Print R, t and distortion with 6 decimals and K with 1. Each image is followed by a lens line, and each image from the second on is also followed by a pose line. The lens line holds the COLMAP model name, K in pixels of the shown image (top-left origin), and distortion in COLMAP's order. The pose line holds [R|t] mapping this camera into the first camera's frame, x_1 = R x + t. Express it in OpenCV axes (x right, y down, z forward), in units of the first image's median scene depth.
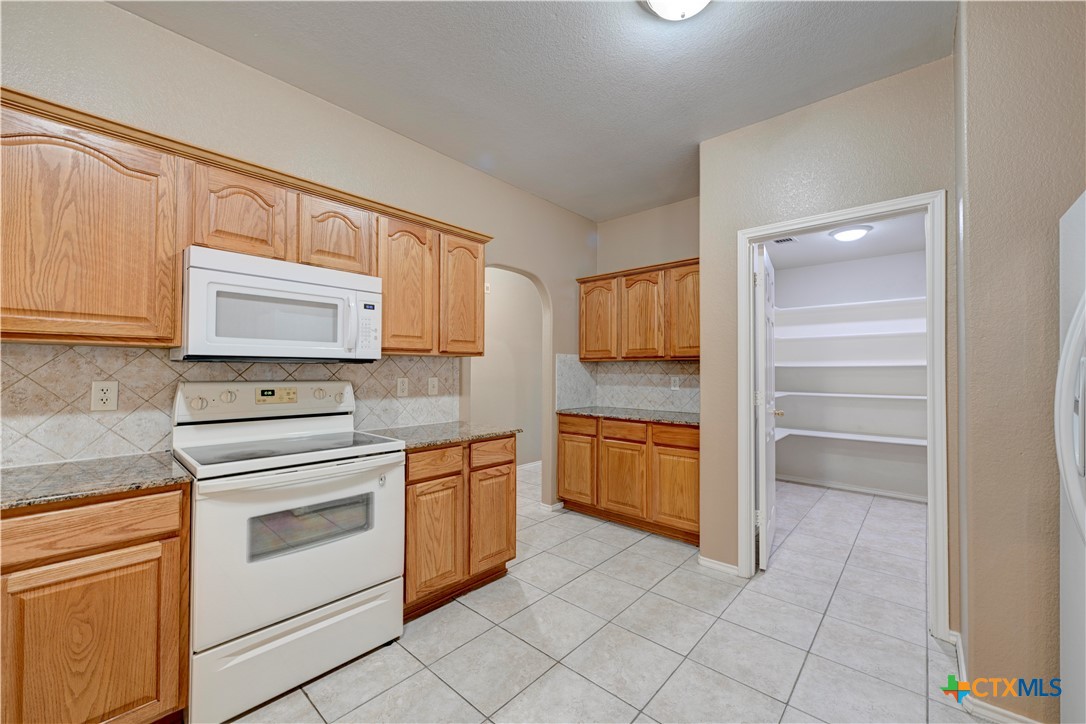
lens RADIAL K [[424.2, 0, 547.7], [0, 424.2, 362.6], [0, 0, 1]] dist [-0.001968, -0.000016]
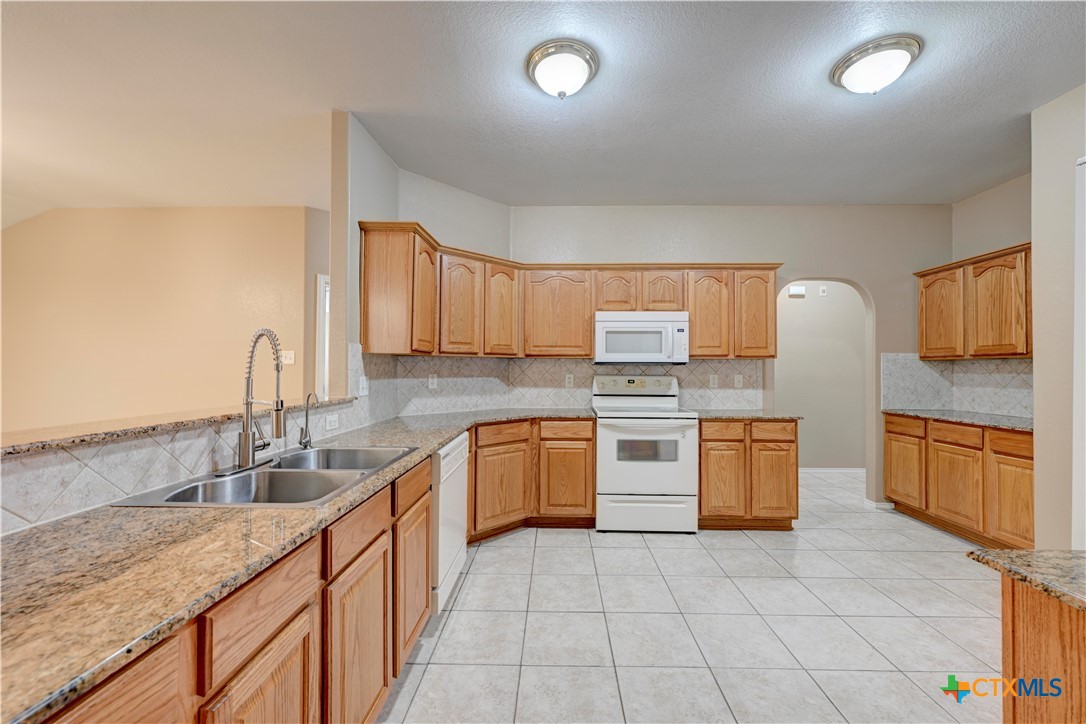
lens RADIAL K [[424.2, 0, 547.7], [0, 424.2, 362.6], [0, 0, 1]] dist [-0.001968, -0.000016]
pose [[0.645547, -0.011870, -0.763628, 0.401611], [0.012287, 0.999911, -0.005156, -0.004437], [0.763622, -0.006055, 0.645636, -0.363846]]
